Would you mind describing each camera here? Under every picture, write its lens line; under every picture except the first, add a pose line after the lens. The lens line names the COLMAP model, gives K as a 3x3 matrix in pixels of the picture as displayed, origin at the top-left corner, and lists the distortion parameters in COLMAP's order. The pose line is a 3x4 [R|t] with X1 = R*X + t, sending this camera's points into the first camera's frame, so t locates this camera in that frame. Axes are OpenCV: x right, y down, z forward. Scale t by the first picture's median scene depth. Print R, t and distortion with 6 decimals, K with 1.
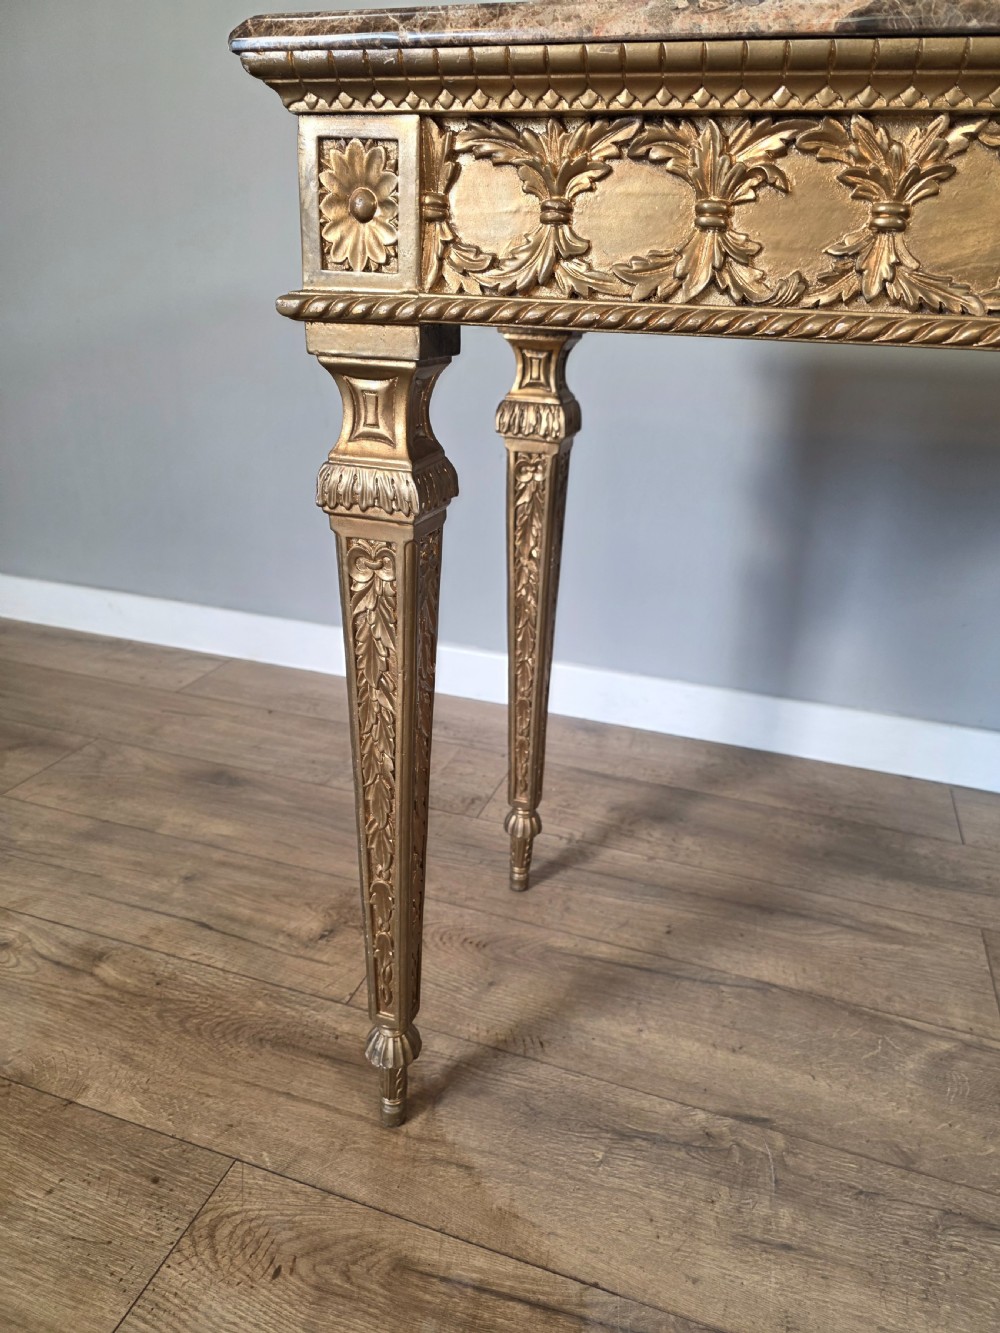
lens RADIAL K [[912.9, 0, 504.7], [0, 912.9, 681.3], [0, 0, 1]] dist [0.048283, -0.055169]
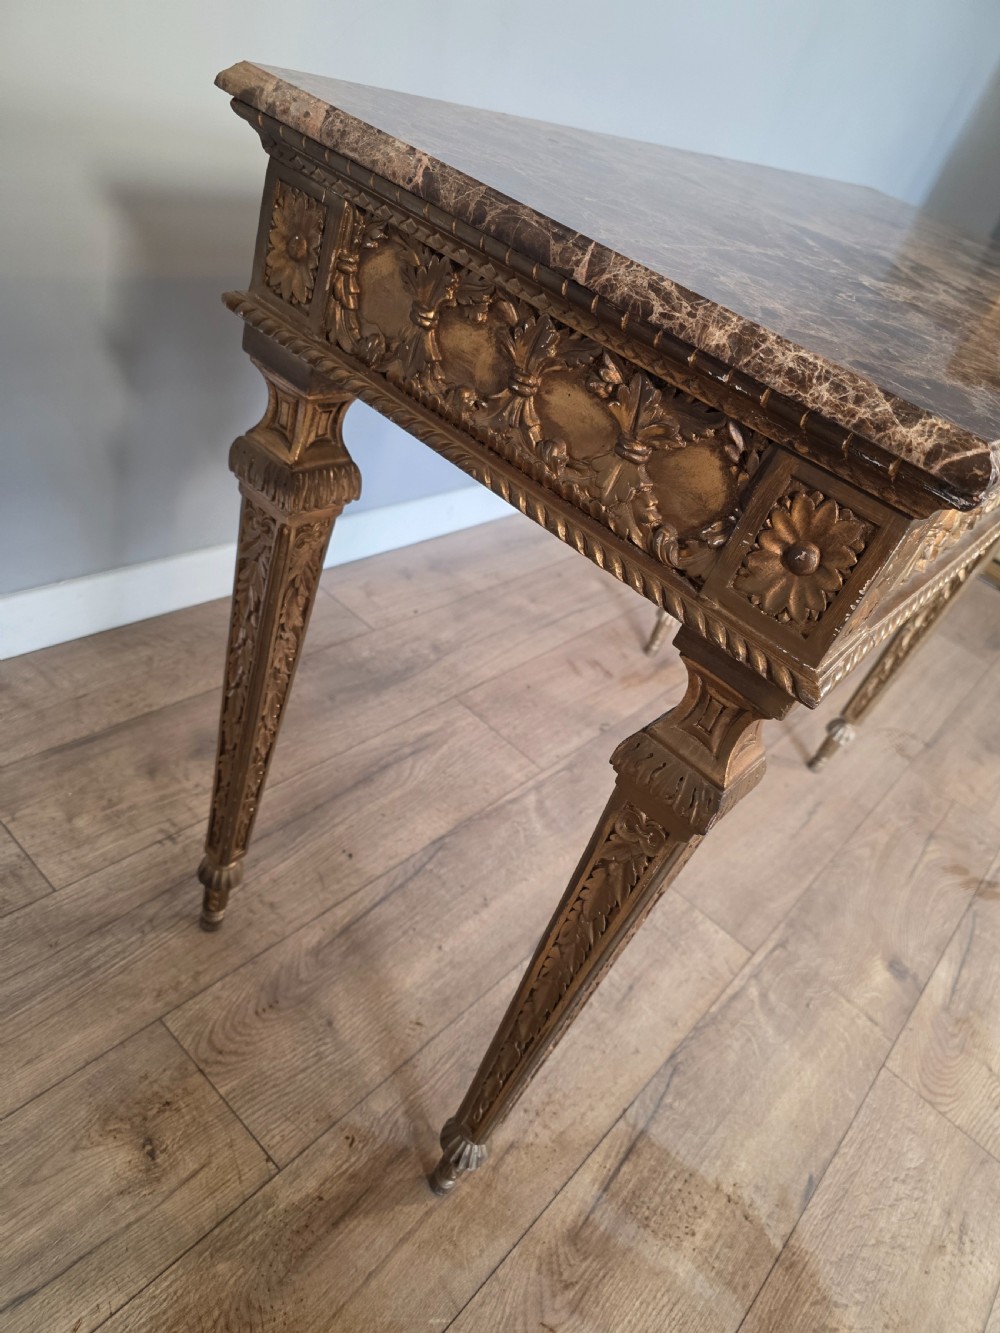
lens RADIAL K [[912.9, 0, 495.8], [0, 912.9, 676.5], [0, 0, 1]] dist [0.048283, -0.055169]
pose [[0.376131, -0.502929, 0.778195, -0.677659], [0.102444, 0.857293, 0.504534, -0.600154], [-0.920886, -0.110050, 0.373976, 0.654232]]
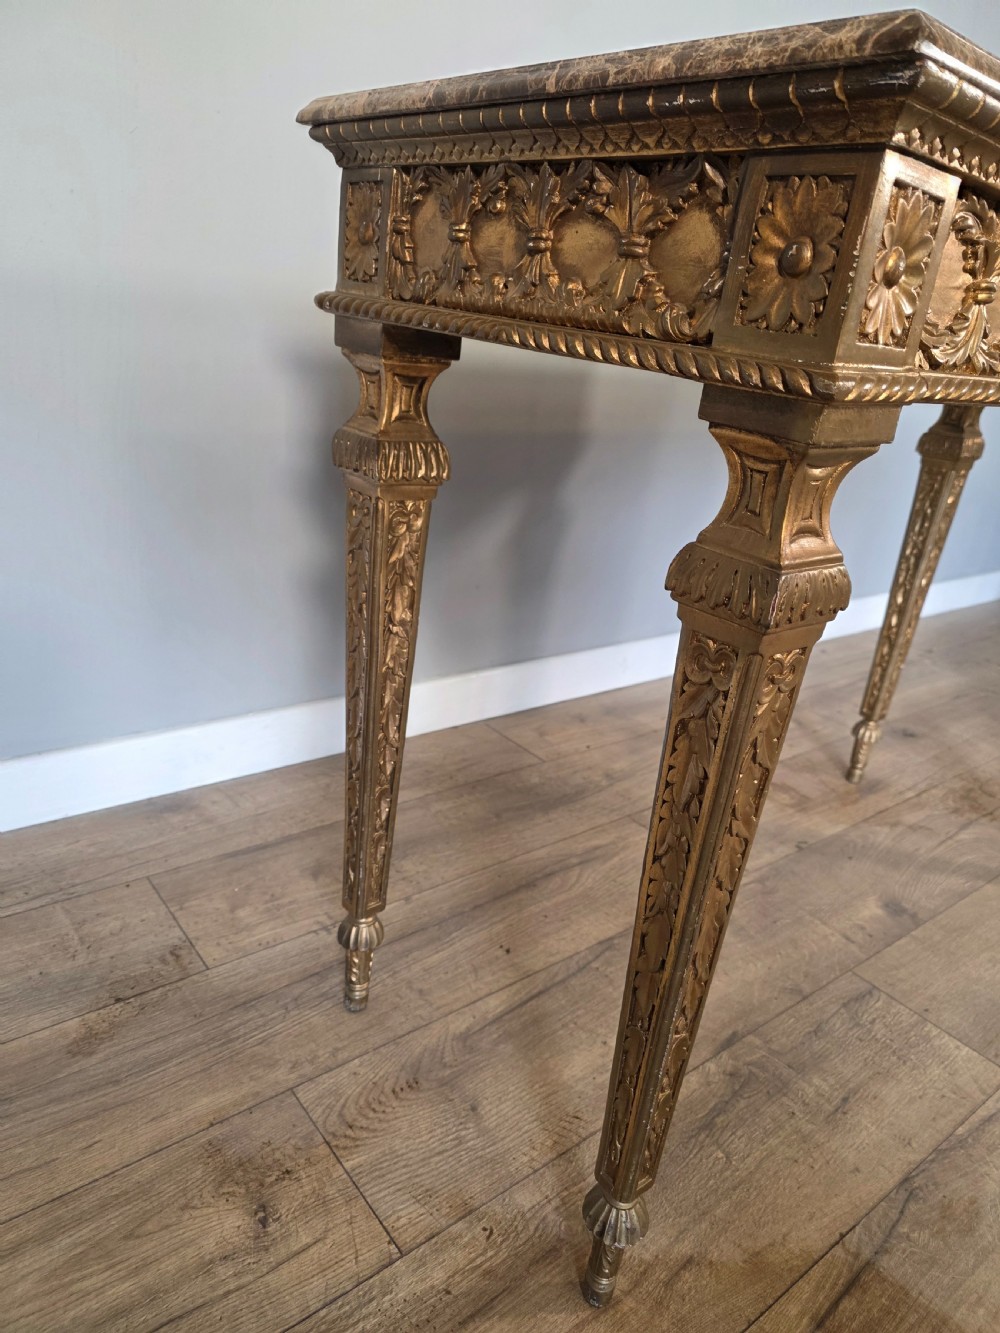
lens RADIAL K [[912.9, 0, 509.7], [0, 912.9, 674.5], [0, 0, 1]] dist [0.048283, -0.055169]
pose [[0.536530, -0.294419, 0.790856, -0.722836], [0.253686, 0.950088, 0.181593, -0.266364], [-0.804848, 0.103199, 0.584440, 0.543960]]
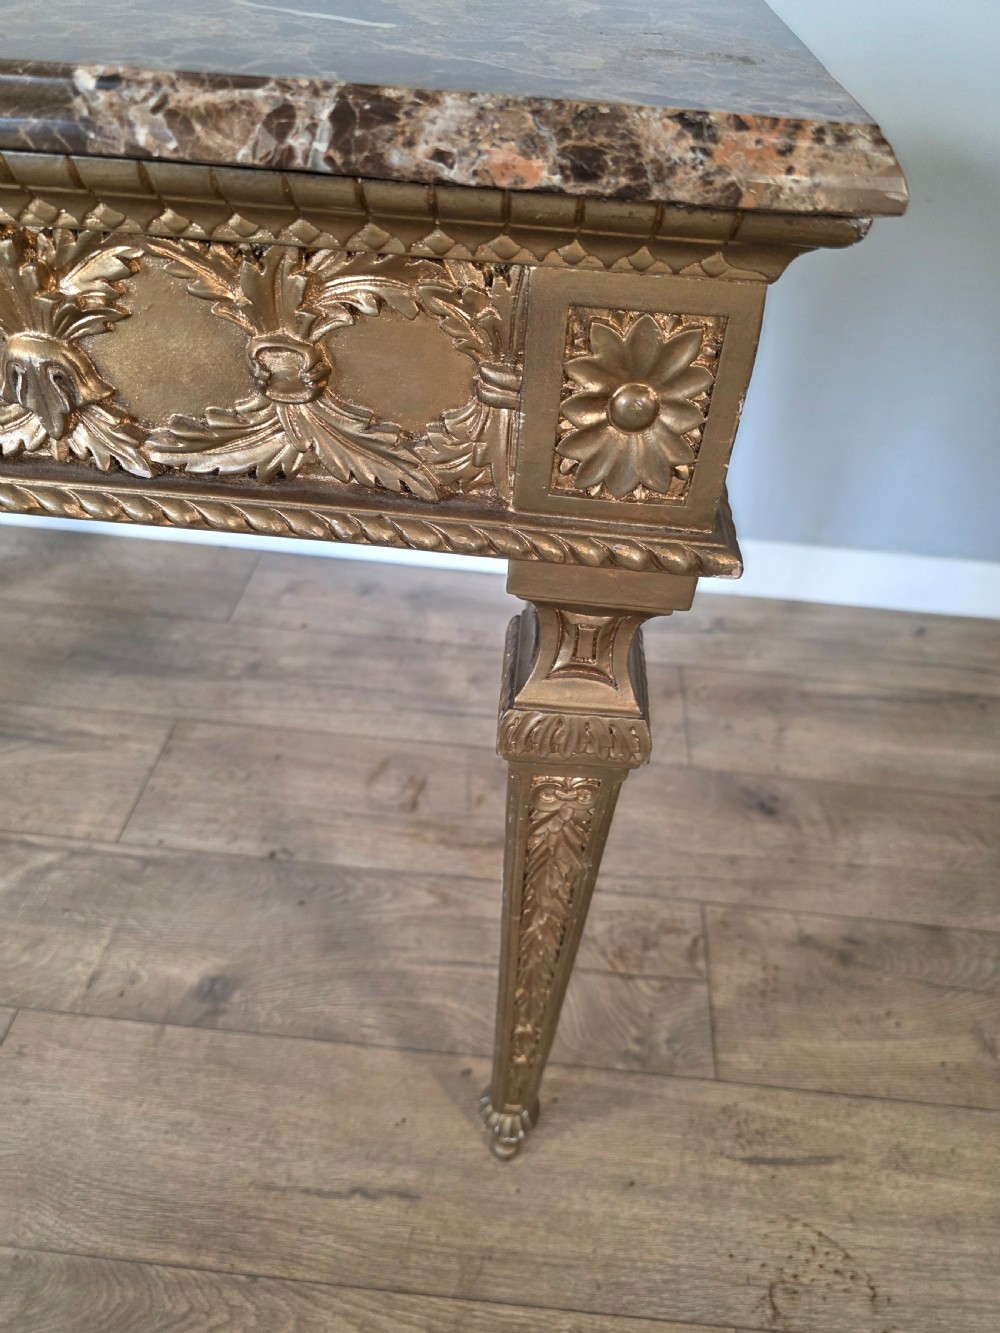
lens RADIAL K [[912.9, 0, 510.9], [0, 912.9, 663.4], [0, 0, 1]] dist [0.048283, -0.055169]
pose [[0.969670, -0.150215, 0.192809, 1.000453], [0.077621, 0.937273, 0.339845, -0.173369], [-0.231764, -0.314572, 0.920505, -0.055518]]
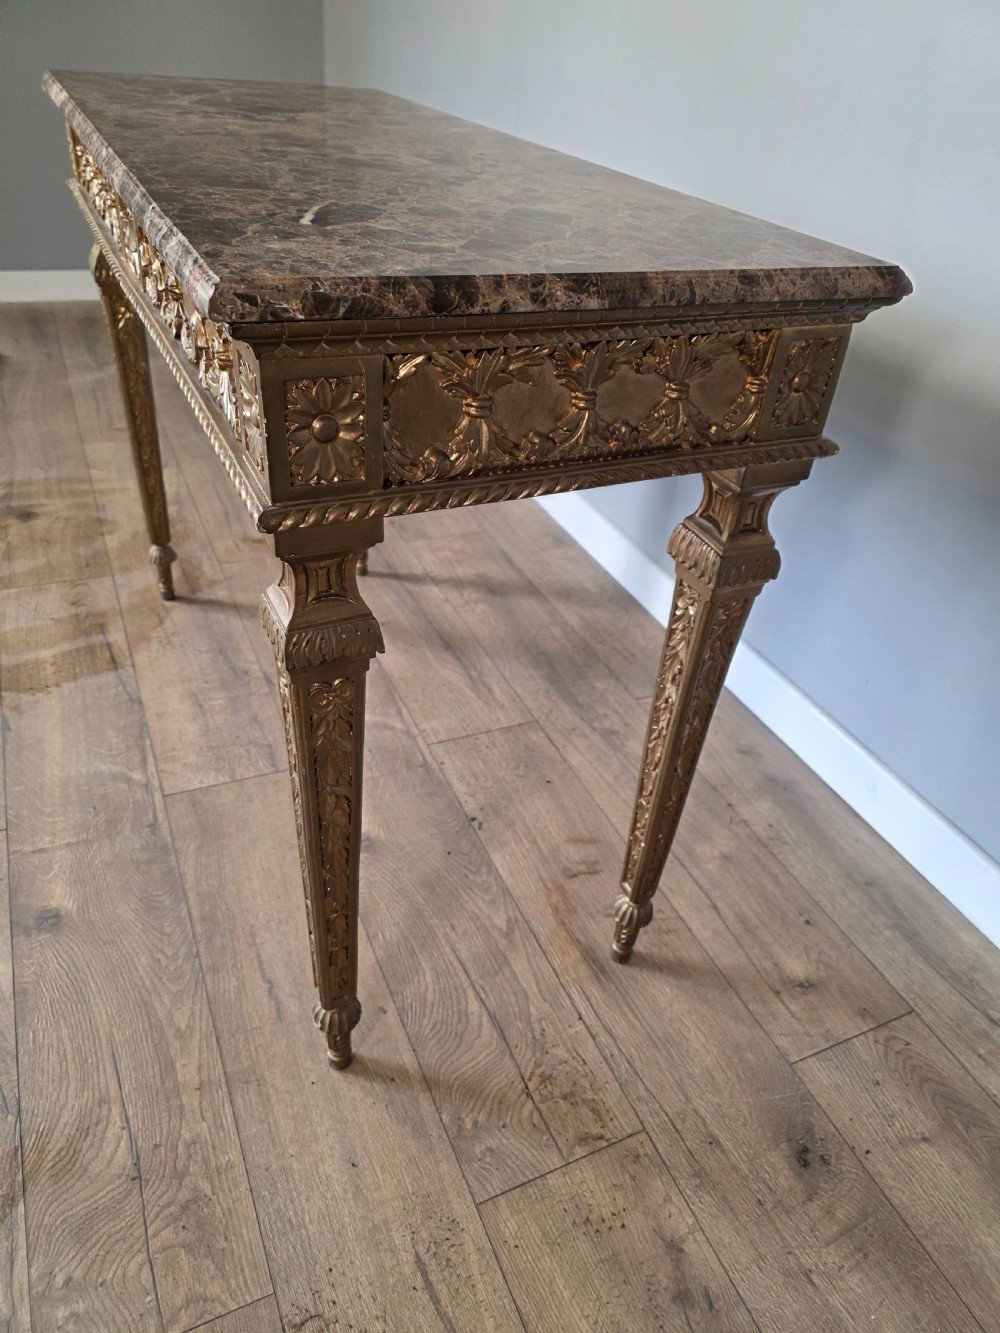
lens RADIAL K [[912.9, 0, 512.9], [0, 912.9, 671.6], [0, 0, 1]] dist [0.048283, -0.055169]
pose [[0.691428, 0.445365, -0.568839, 1.779316], [-0.352836, 0.895261, 0.272058, -0.225256], [0.630424, 0.012598, 0.776148, -0.116500]]
